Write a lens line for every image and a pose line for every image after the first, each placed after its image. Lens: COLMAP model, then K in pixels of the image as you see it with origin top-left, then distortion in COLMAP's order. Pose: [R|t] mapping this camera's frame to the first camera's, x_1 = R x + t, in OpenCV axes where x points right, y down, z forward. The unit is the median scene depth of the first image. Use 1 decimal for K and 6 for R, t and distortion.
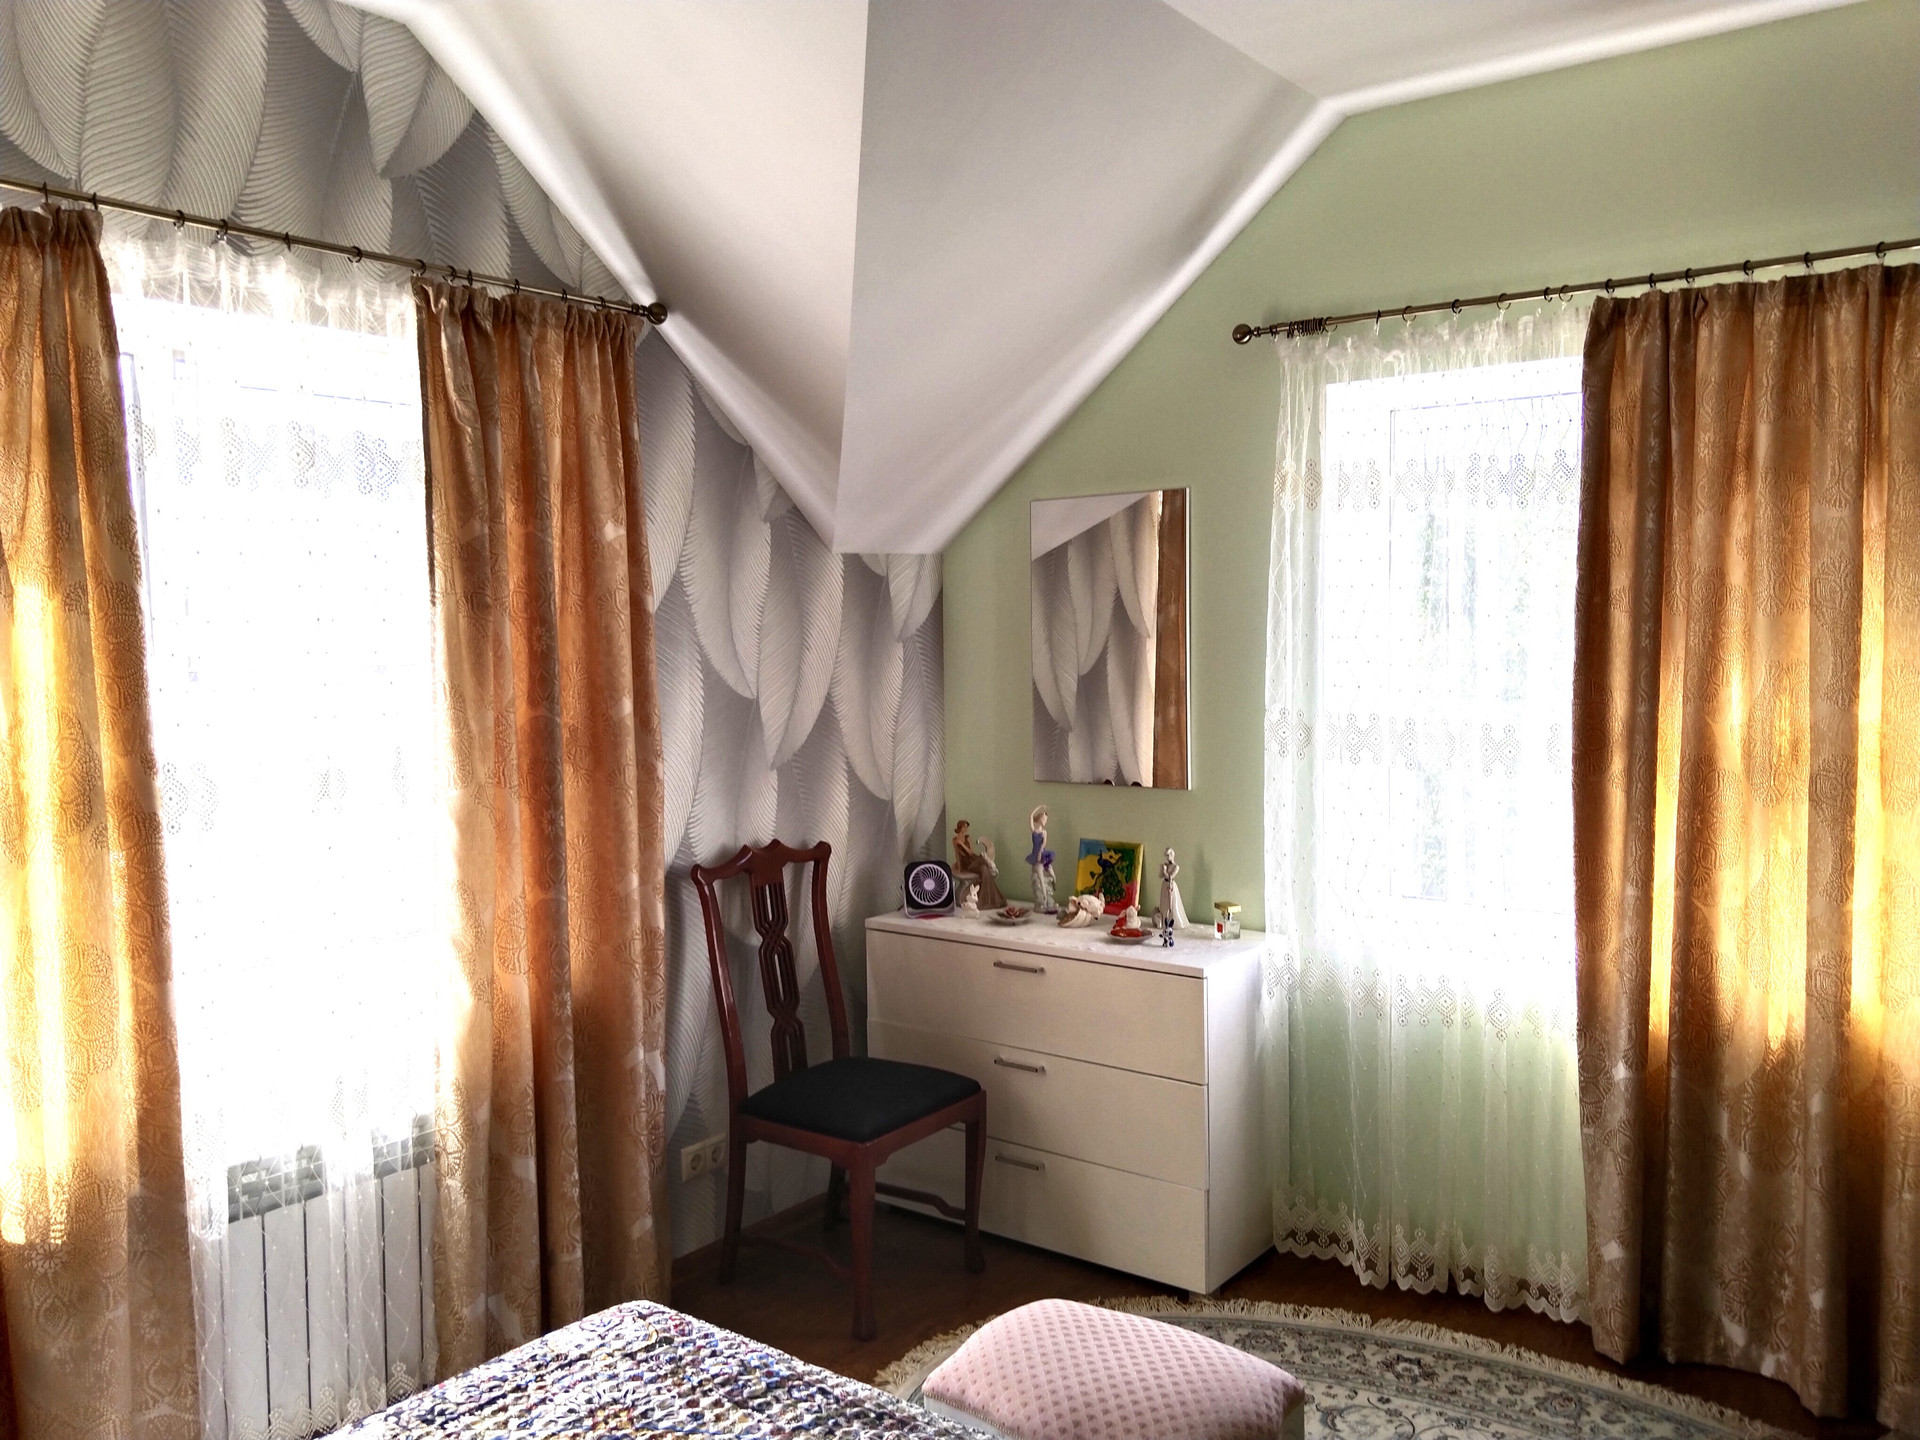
lens RADIAL K [[1464.3, 0, 960.0], [0, 1464.3, 720.0], [0, 0, 1]] dist [0.002246, -0.062723]
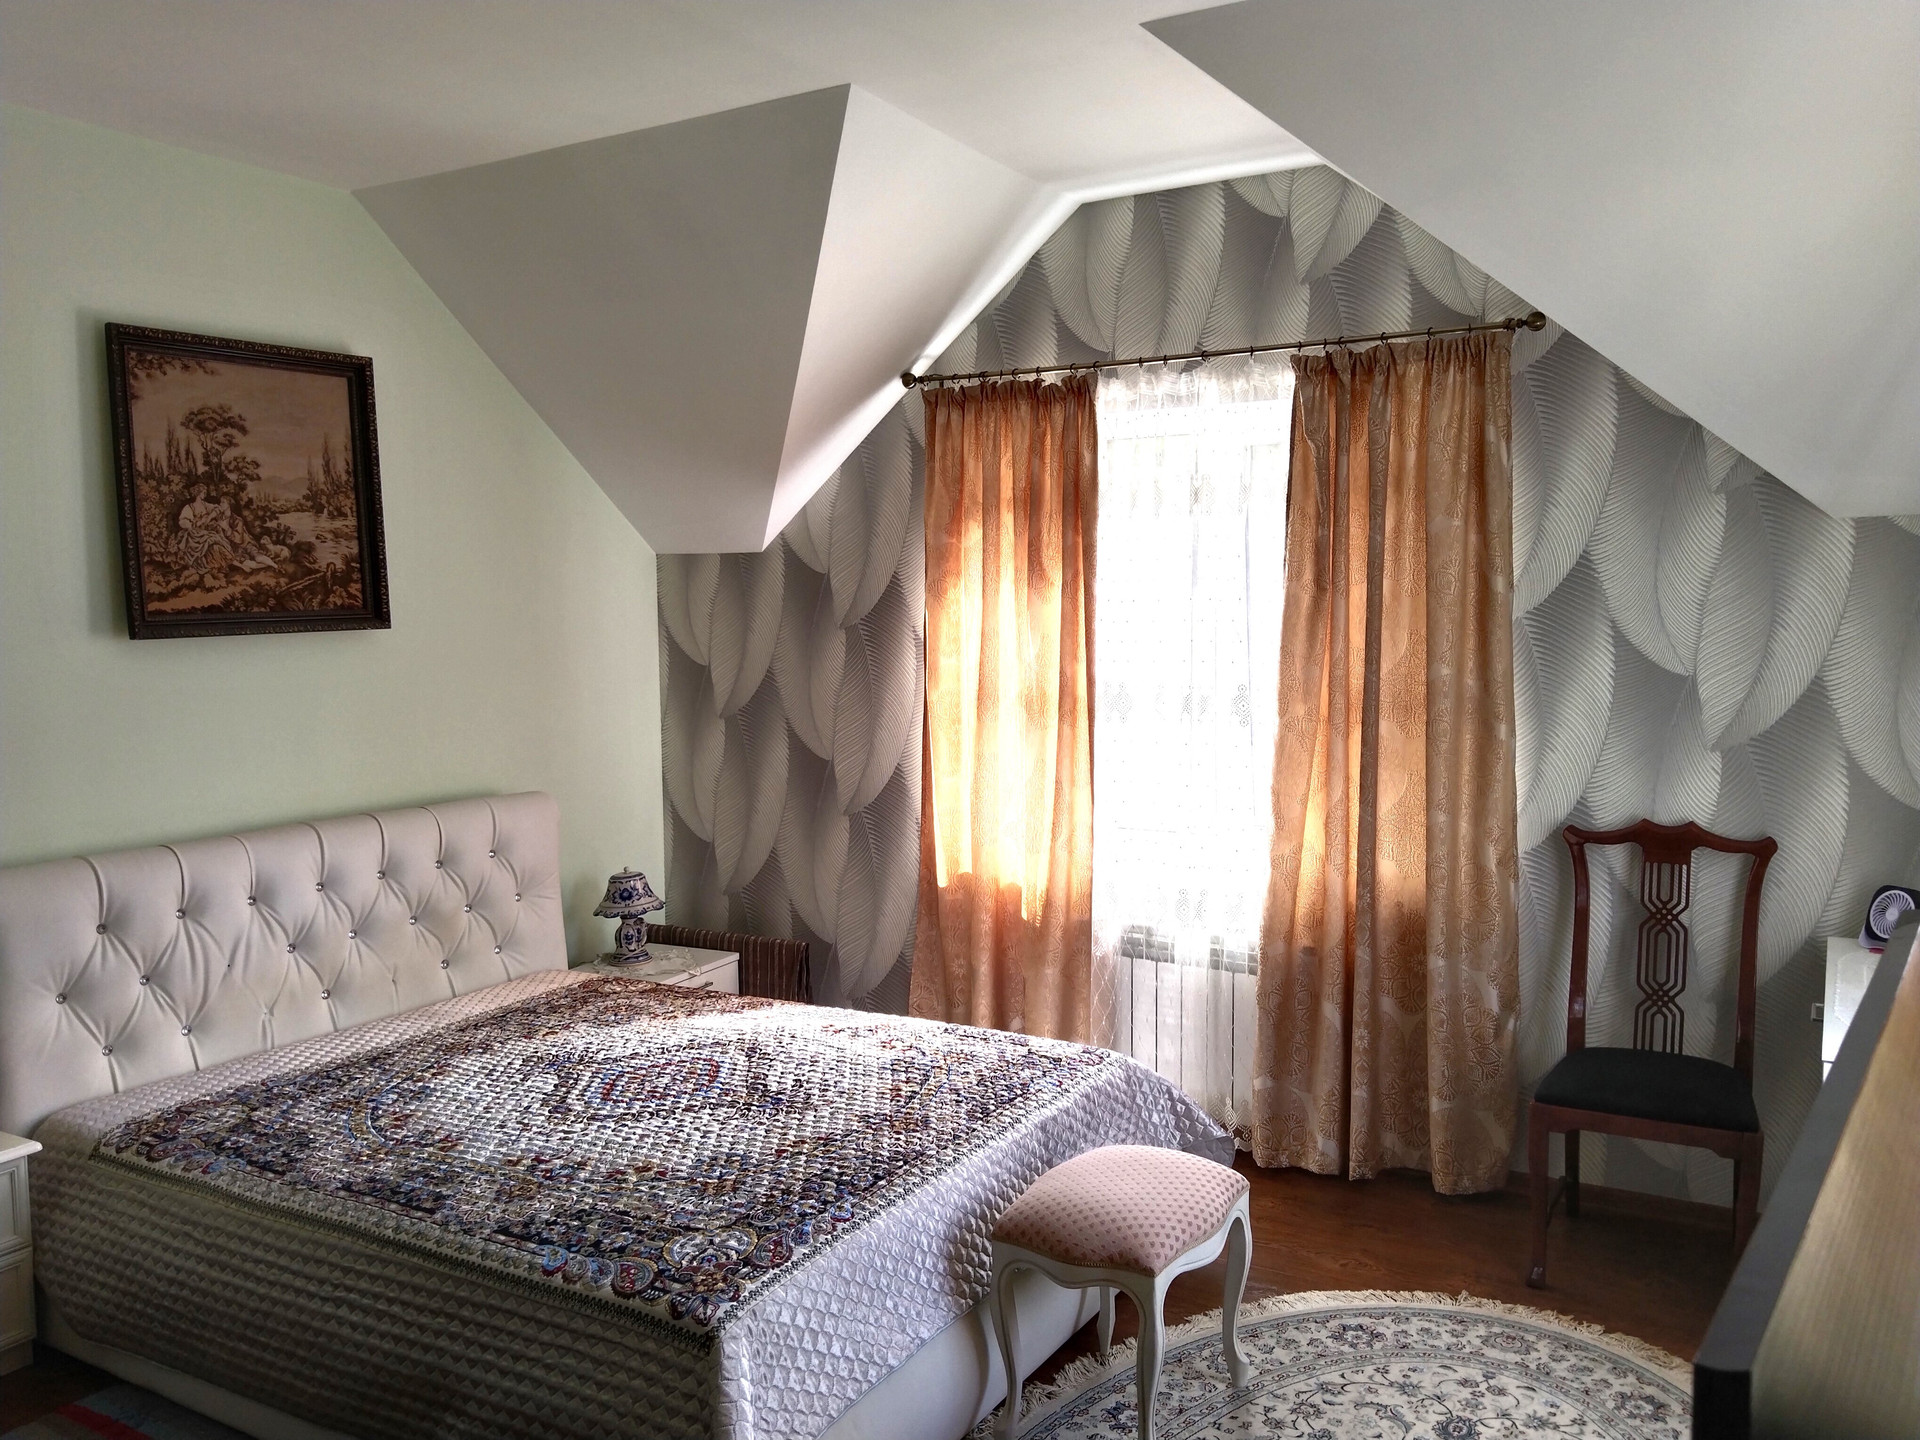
lens RADIAL K [[1464.3, 0, 960.0], [0, 1464.3, 720.0], [0, 0, 1]] dist [0.002246, -0.062723]
pose [[0.120170, 0.092019, -0.988480, 0.980314], [-0.049920, 0.994995, 0.086557, -0.057430], [0.991497, 0.038943, 0.124162, 0.499966]]
